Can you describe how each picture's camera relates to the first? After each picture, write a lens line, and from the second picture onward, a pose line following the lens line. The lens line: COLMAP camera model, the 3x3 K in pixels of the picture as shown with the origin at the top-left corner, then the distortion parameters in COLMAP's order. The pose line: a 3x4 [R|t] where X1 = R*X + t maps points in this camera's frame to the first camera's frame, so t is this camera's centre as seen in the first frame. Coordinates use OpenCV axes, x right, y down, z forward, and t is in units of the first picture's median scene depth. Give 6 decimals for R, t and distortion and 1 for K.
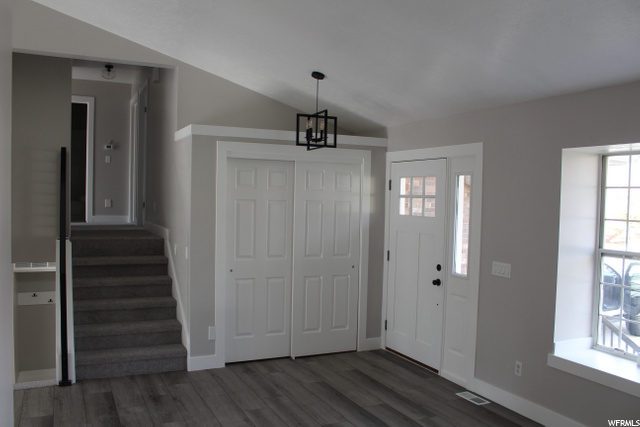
lens RADIAL K [[530.9, 0, 310.9], [0, 530.9, 216.7], [0, 0, 1]] dist [-0.171843, 0.139796]
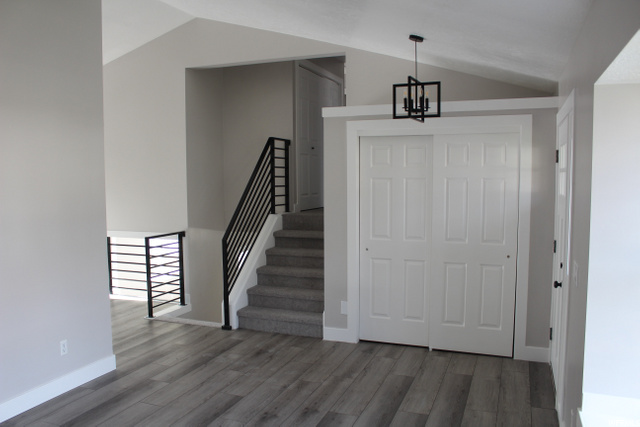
lens RADIAL K [[530.9, 0, 310.9], [0, 530.9, 216.7], [0, 0, 1]] dist [-0.171843, 0.139796]
pose [[0.677287, 0.031147, -0.735059, 0.527711], [-0.006435, 0.999316, 0.036415, 0.004579], [0.735691, -0.019933, 0.677024, 0.247533]]
